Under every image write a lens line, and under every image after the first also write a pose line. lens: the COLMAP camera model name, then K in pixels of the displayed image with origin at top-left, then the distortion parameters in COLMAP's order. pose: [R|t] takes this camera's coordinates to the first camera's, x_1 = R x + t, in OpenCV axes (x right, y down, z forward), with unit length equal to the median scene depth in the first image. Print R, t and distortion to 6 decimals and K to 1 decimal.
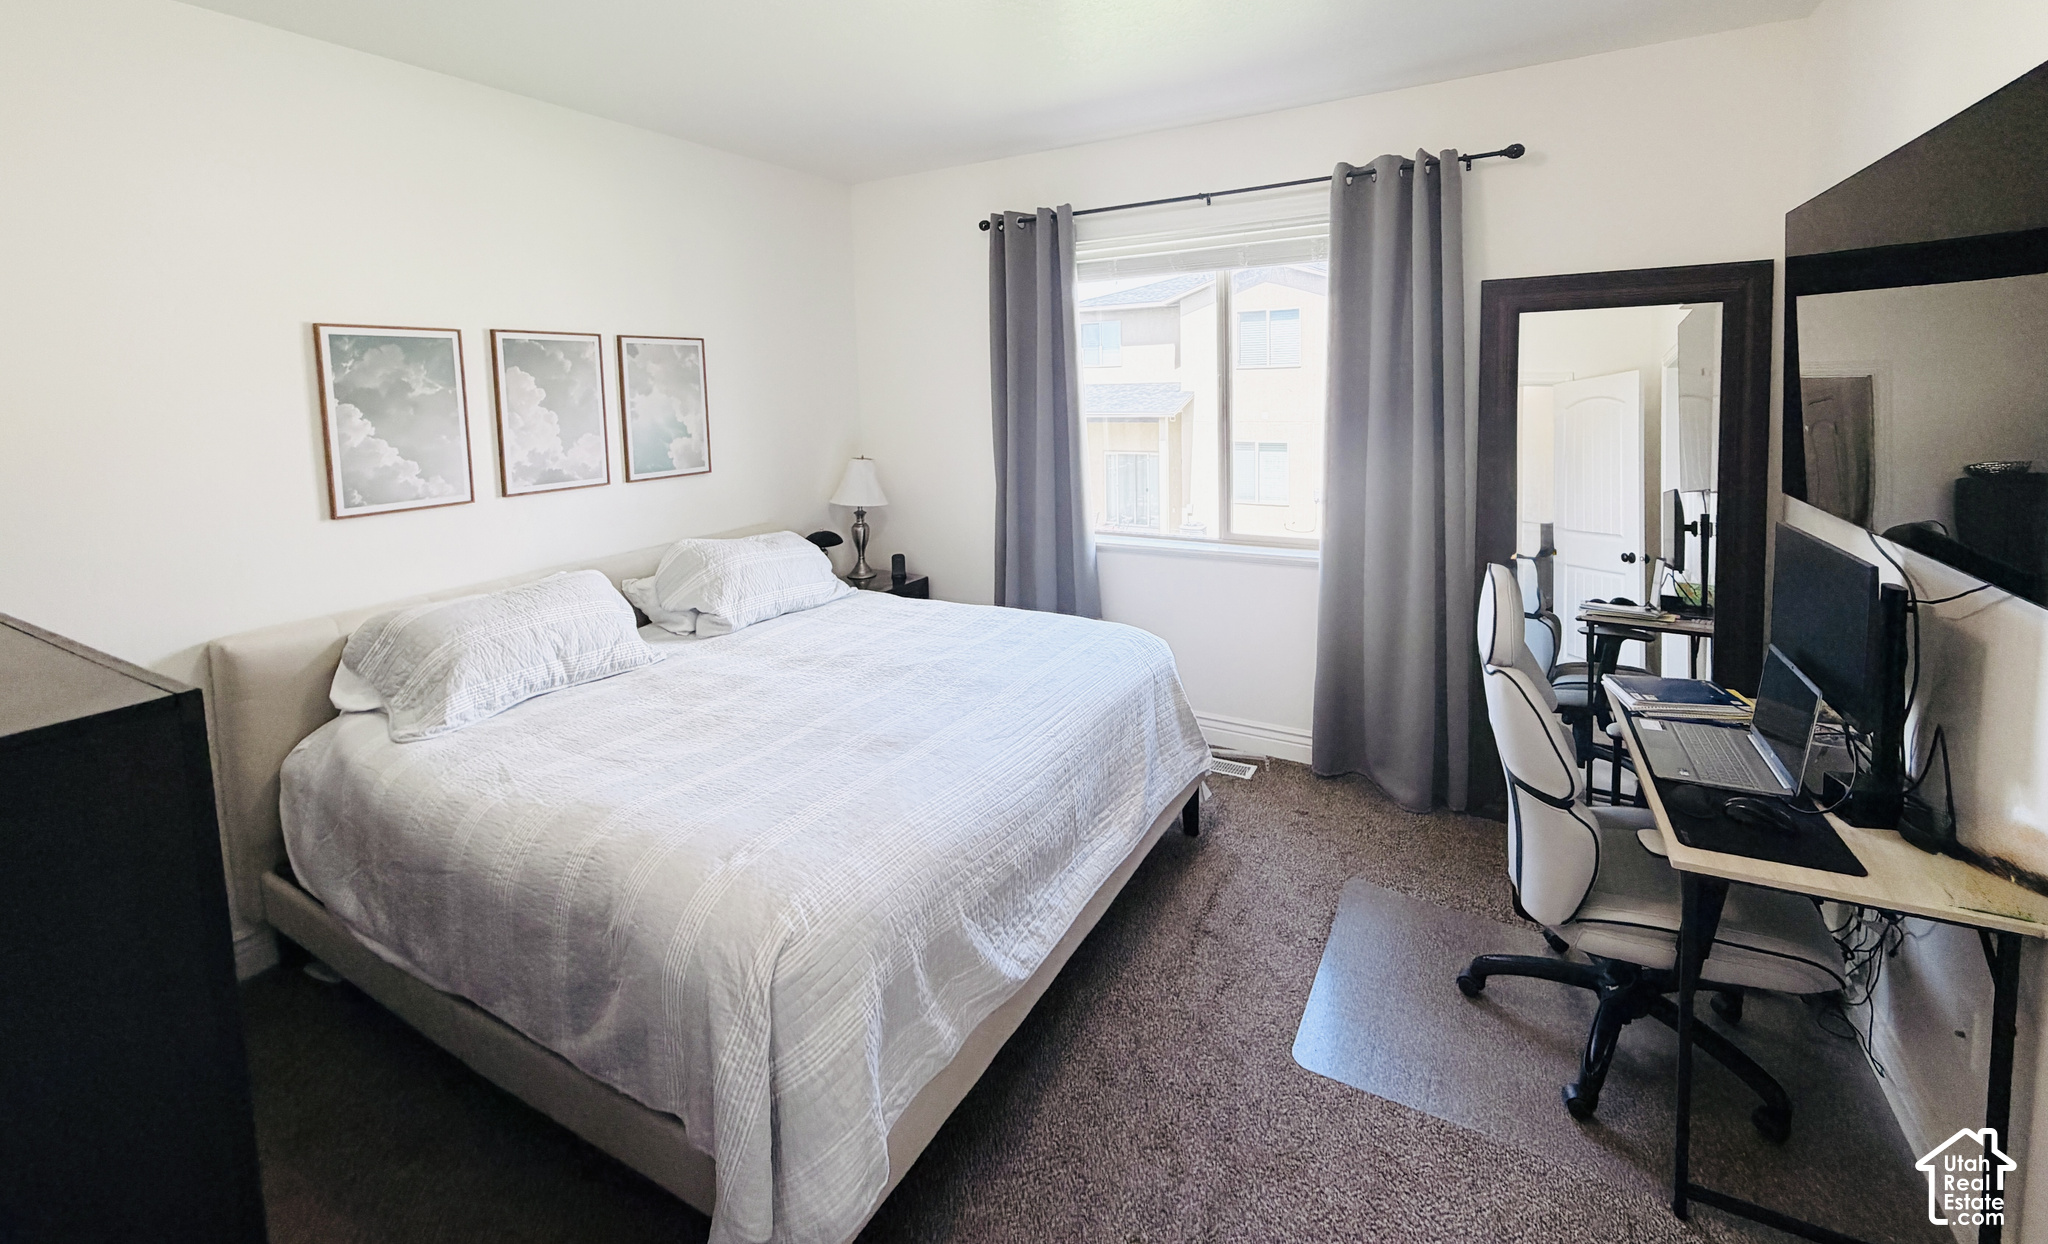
lens RADIAL K [[828.1, 0, 1041.5], [0, 828.1, 455.9], [0, 0, 1]] dist [-0.002003, -0.000137]
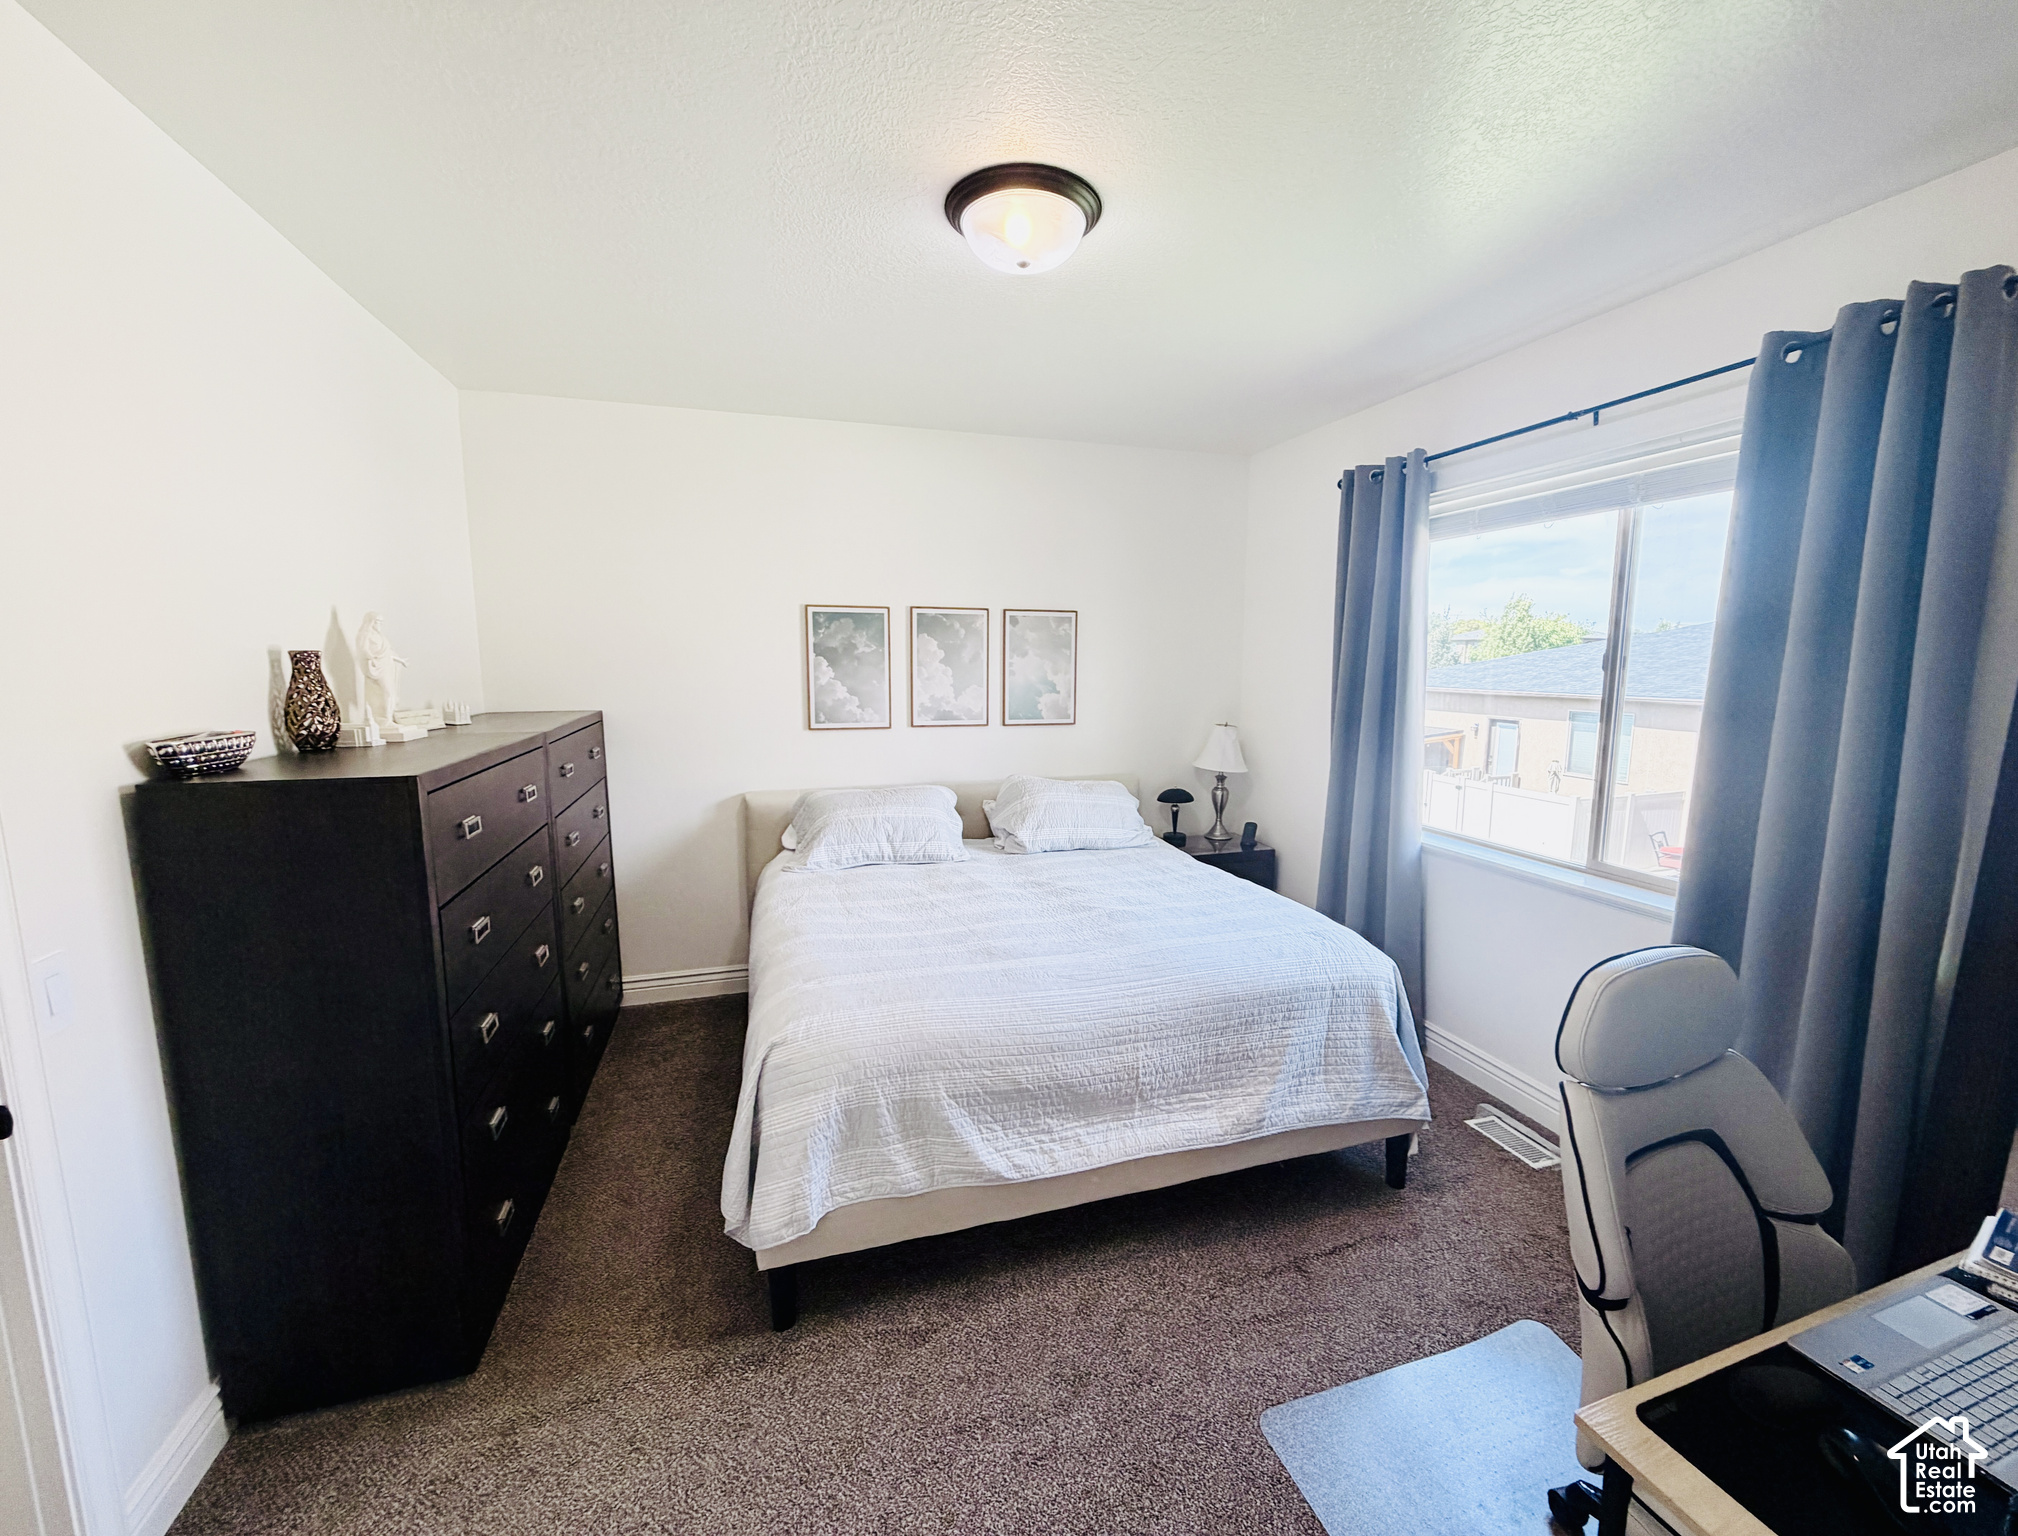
lens RADIAL K [[798.9, 0, 1014.4], [0, 798.9, 766.8], [0, 0, 1]] dist [-0.001471, -0.000283]
pose [[0.731811, 0.120172, -0.670829, 0.402929], [-0.082613, 0.992714, 0.087712, -0.016952], [0.676482, -0.008769, 0.736407, 0.123578]]
